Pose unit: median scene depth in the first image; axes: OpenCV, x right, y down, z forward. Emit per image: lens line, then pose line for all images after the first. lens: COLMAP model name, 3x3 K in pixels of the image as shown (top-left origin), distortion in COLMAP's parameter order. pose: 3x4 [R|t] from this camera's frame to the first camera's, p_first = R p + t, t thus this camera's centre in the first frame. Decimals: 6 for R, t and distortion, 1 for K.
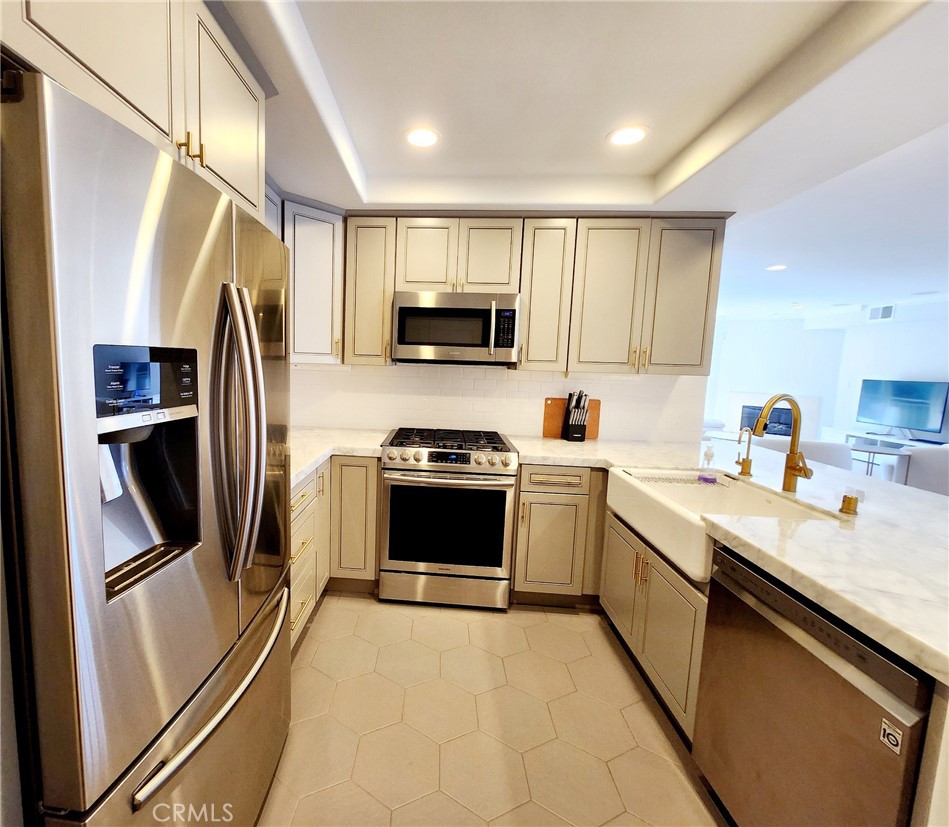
lens RADIAL K [[433.8, 0, 403.4], [0, 433.8, 406.9], [0, 0, 1]] dist [0.000249, -0.000615]
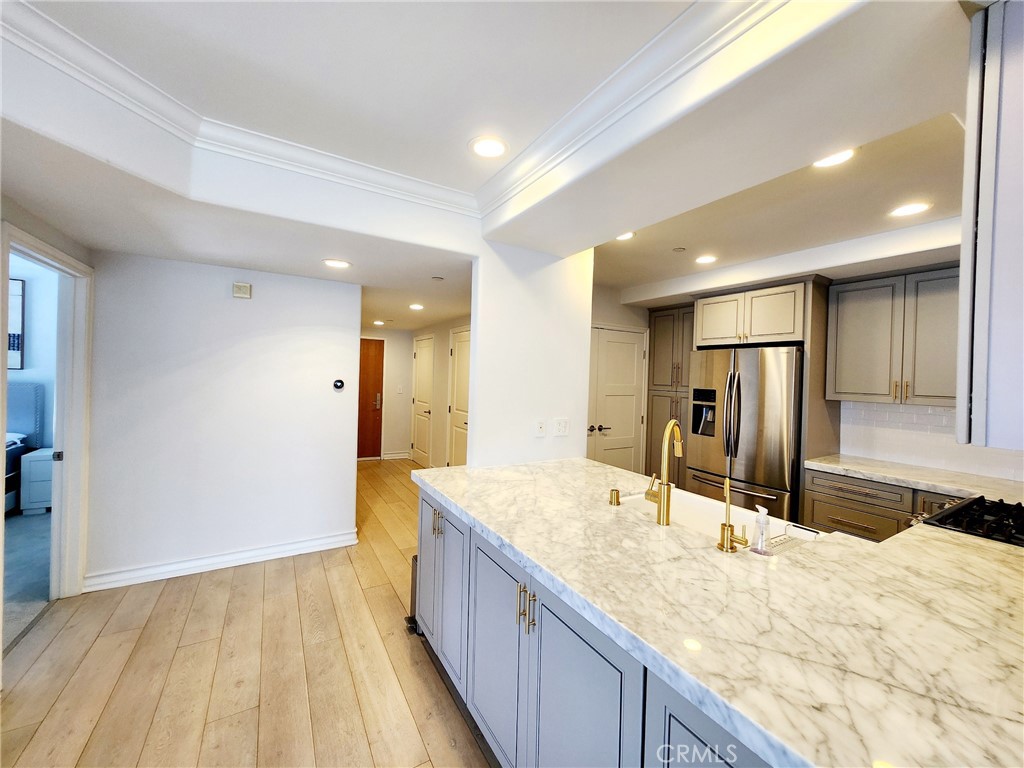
lens RADIAL K [[402.2, 0, 518.0], [0, 402.2, 378.2], [0, 0, 1]] dist [-0.000798, 0.000045]
pose [[-0.802927, -0.051667, -0.593834, 1.230281], [-0.117635, 0.990379, 0.072886, -0.109227], [0.584355, 0.128378, -0.801279, 1.080106]]
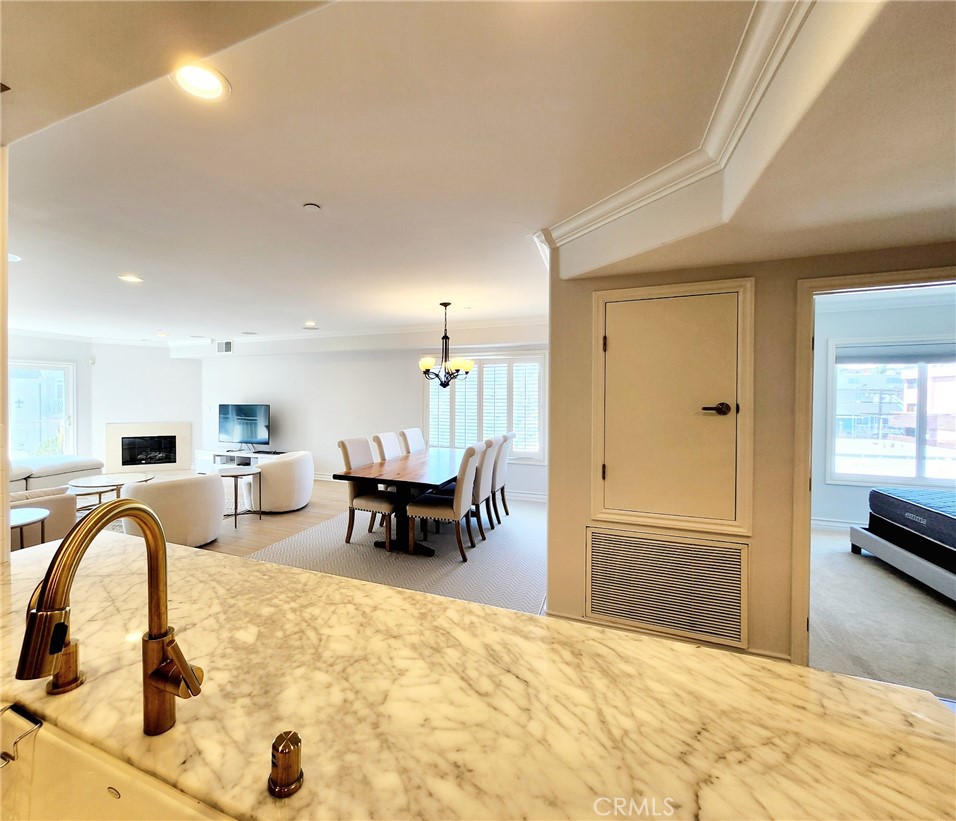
lens RADIAL K [[432.5, 0, 413.4], [0, 432.5, 403.8], [0, 0, 1]] dist [-0.000515, -0.000441]
pose [[0.318953, -0.042597, 0.946813, 0.436187], [0.106394, 0.994284, 0.008892, -0.060353], [-0.941780, 0.097899, 0.321662, 0.452447]]
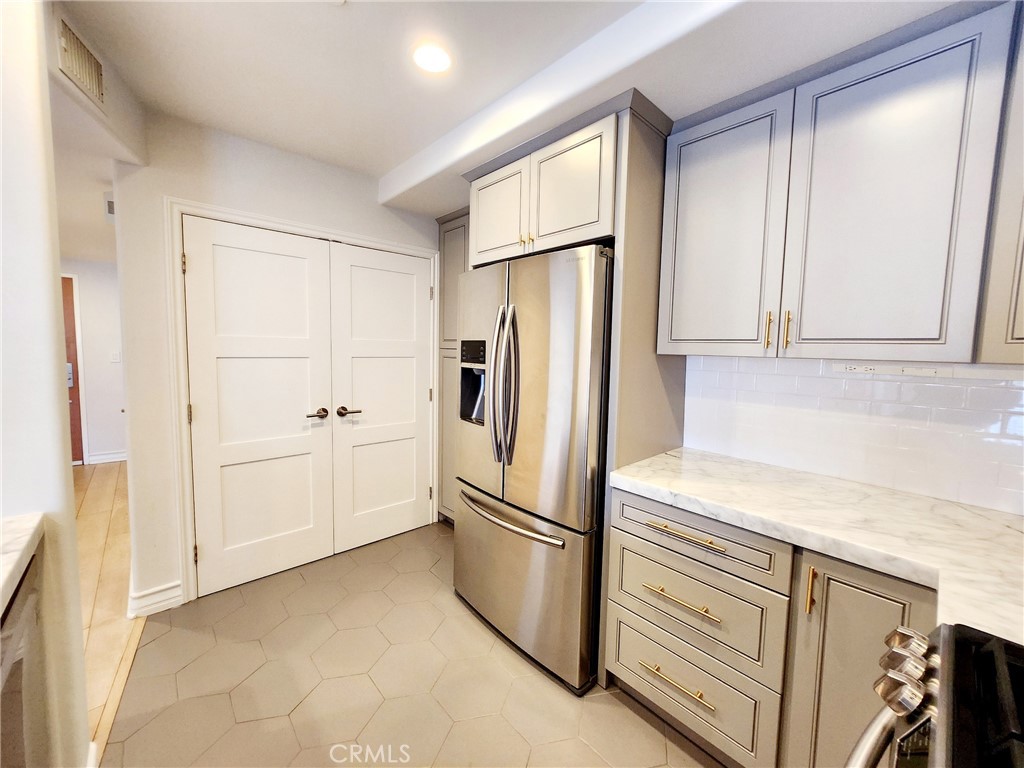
lens RADIAL K [[402.2, 0, 518.0], [0, 402.2, 378.2], [0, 0, 1]] dist [-0.000798, 0.000045]
pose [[-0.670754, 0.009979, -0.741613, 0.361211], [-0.121047, 0.985030, 0.122735, -0.078806], [0.731736, 0.172095, -0.659505, 0.926115]]
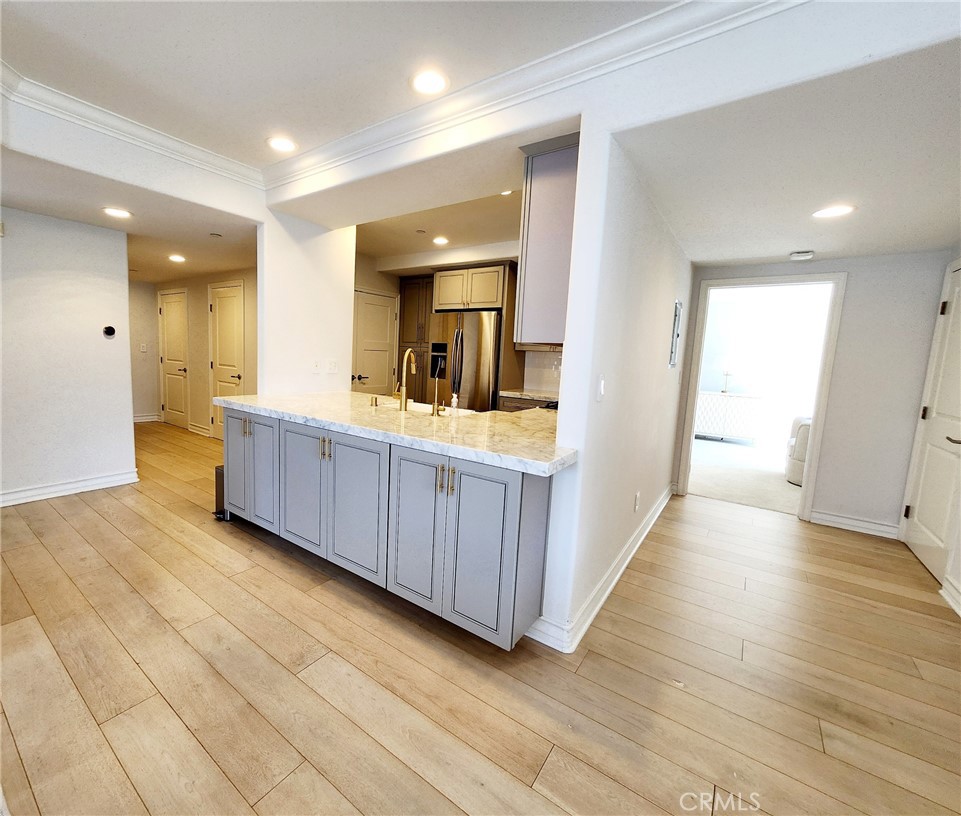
lens RADIAL K [[424.5, 0, 425.9], [0, 424.5, 399.3], [0, 0, 1]] dist [-0.000886, 0.000096]
pose [[-0.535214, 0.040736, -0.843734, 1.558935], [-0.146304, 0.979271, 0.140086, -0.054630], [0.831950, 0.198418, -0.518159, 1.351967]]
